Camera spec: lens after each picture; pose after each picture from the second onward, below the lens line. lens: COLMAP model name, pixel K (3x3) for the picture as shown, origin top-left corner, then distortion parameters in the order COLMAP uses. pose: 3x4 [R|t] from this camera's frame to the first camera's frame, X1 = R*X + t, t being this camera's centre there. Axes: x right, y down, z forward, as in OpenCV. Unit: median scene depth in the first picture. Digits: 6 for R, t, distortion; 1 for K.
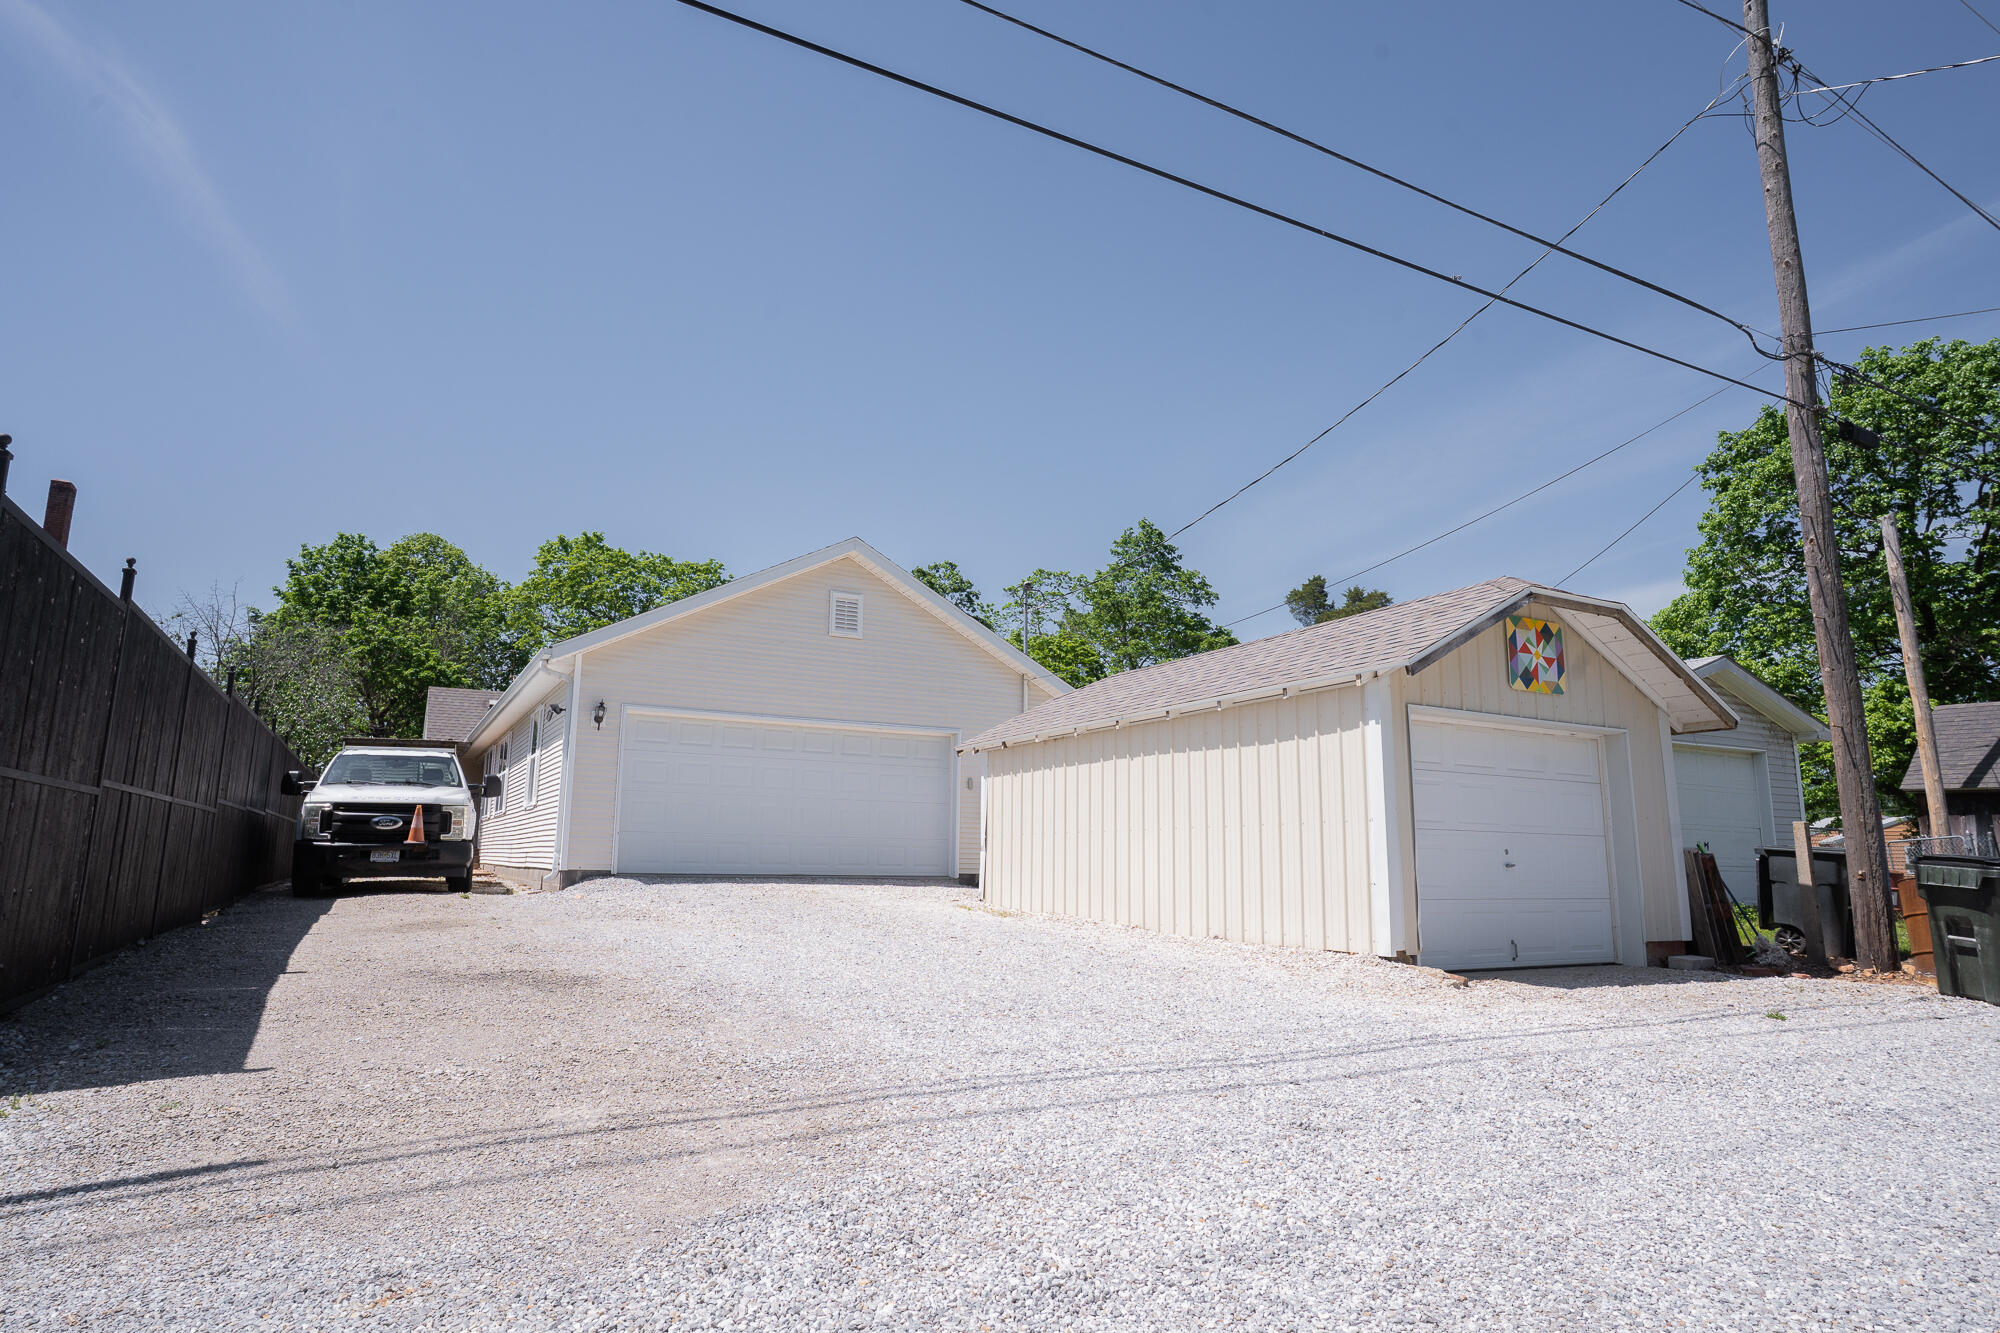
lens RADIAL K [[1148.2, 0, 1000.0], [0, 1148.2, 666.5], [0, 0, 1]] dist [-0.005743, 0.000113]
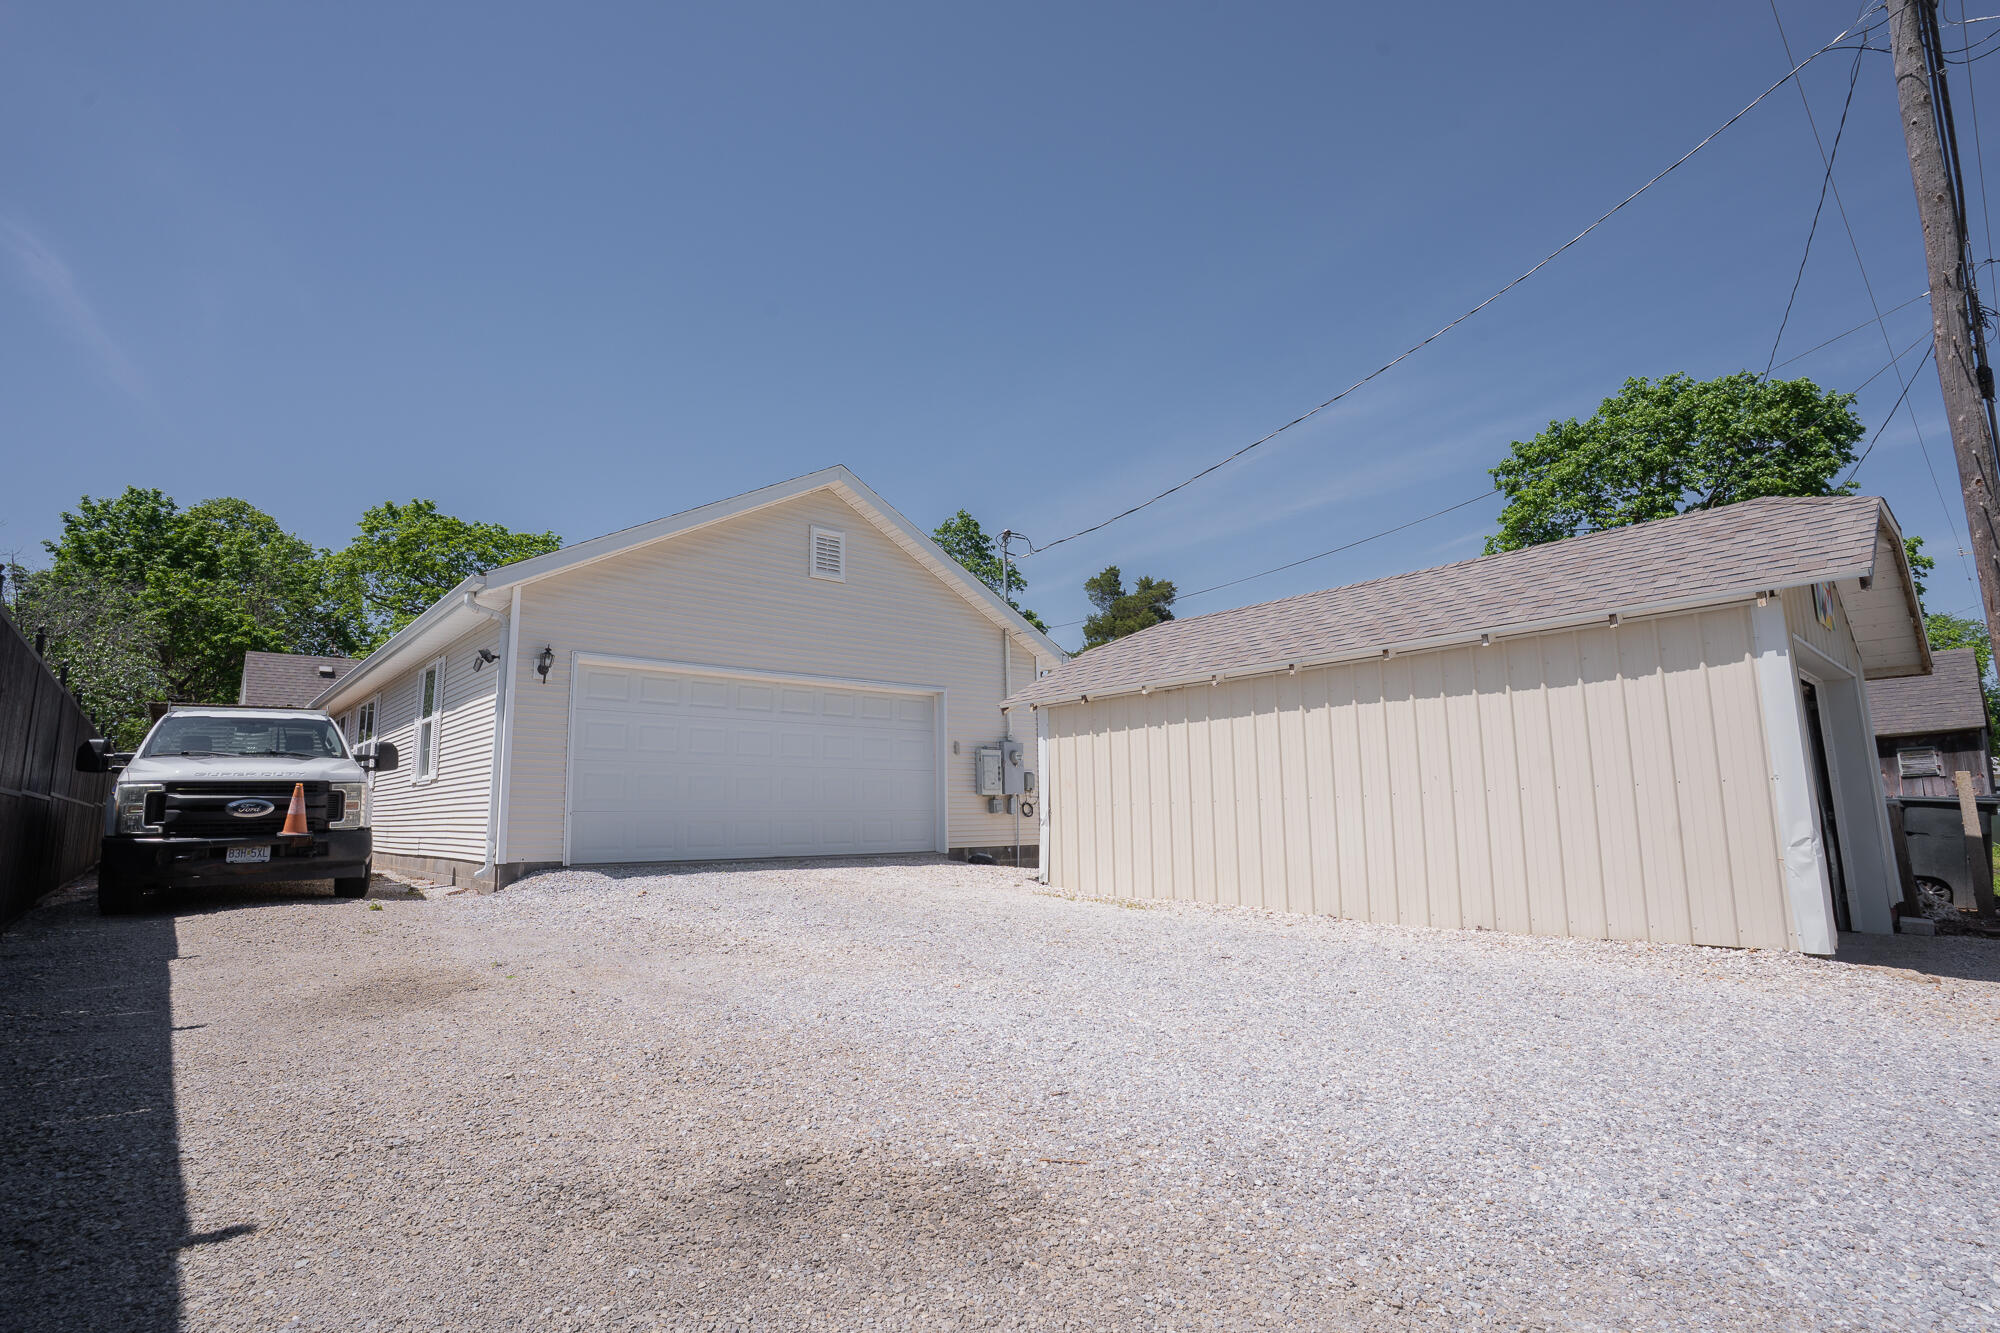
lens RADIAL K [[984.7, 0, 1000.0], [0, 984.7, 666.5], [0, 0, 1]] dist [-0.057115, 0.030255]
pose [[0.975461, 0.005970, 0.220090, -0.100627], [-0.009410, 0.999849, 0.014583, 0.016295], [-0.219970, -0.016296, 0.975371, 0.148104]]
